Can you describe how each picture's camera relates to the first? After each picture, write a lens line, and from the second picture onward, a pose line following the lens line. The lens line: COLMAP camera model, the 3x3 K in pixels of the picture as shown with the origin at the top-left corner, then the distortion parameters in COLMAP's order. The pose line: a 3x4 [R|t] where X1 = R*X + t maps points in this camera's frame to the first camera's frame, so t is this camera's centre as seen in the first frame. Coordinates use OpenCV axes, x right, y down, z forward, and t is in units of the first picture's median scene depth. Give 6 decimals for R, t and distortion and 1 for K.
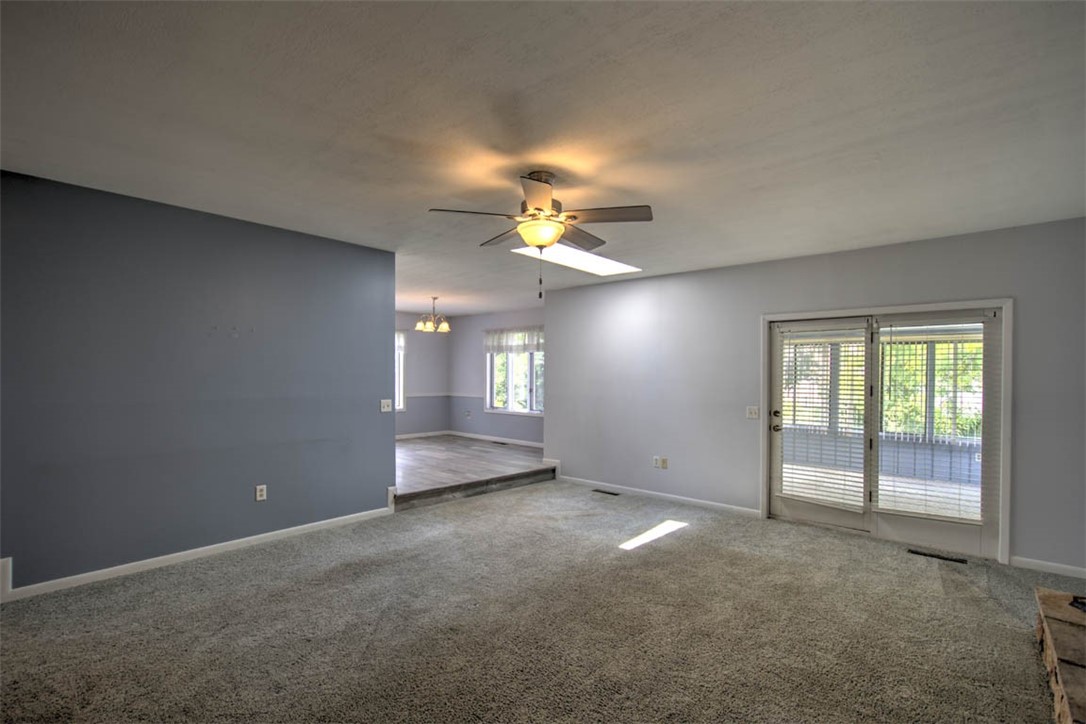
lens RADIAL K [[496.6, 0, 541.6], [0, 496.6, 366.1], [0, 0, 1]] dist [-0.014054, 0.000238]
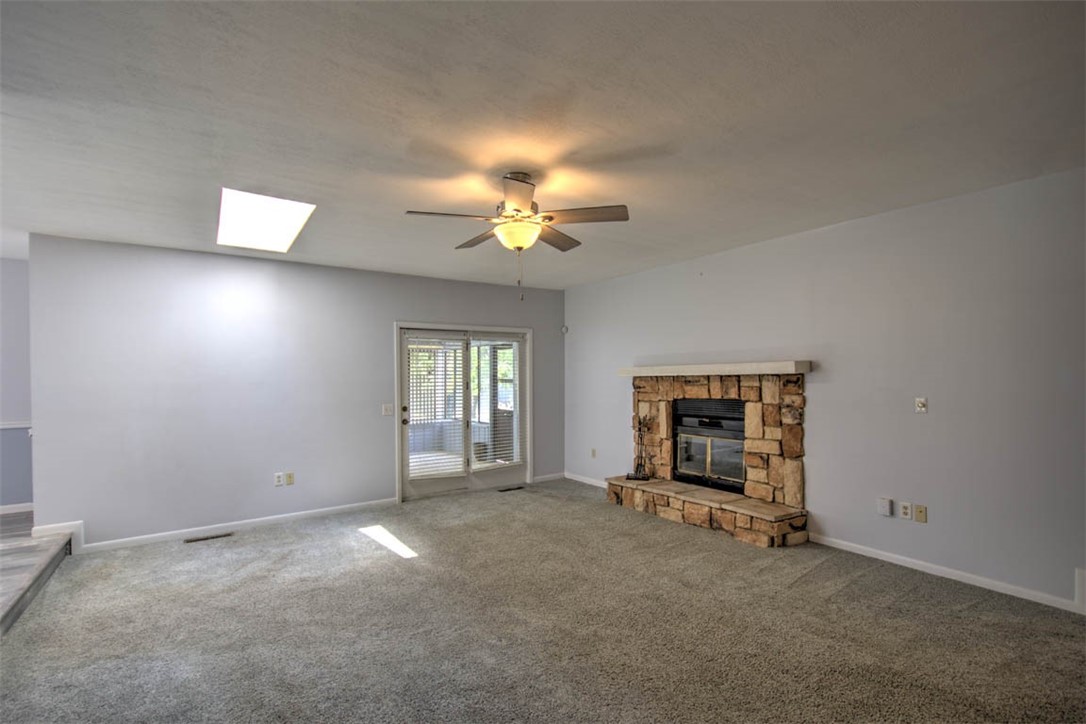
lens RADIAL K [[496.6, 0, 542.2], [0, 496.6, 369.8], [0, 0, 1]] dist [-0.014054, 0.000238]
pose [[0.238397, -0.003486, 0.971162, -0.630482], [-0.005275, 0.999974, 0.004884, -0.001686], [-0.971153, -0.006288, 0.238372, 0.471243]]
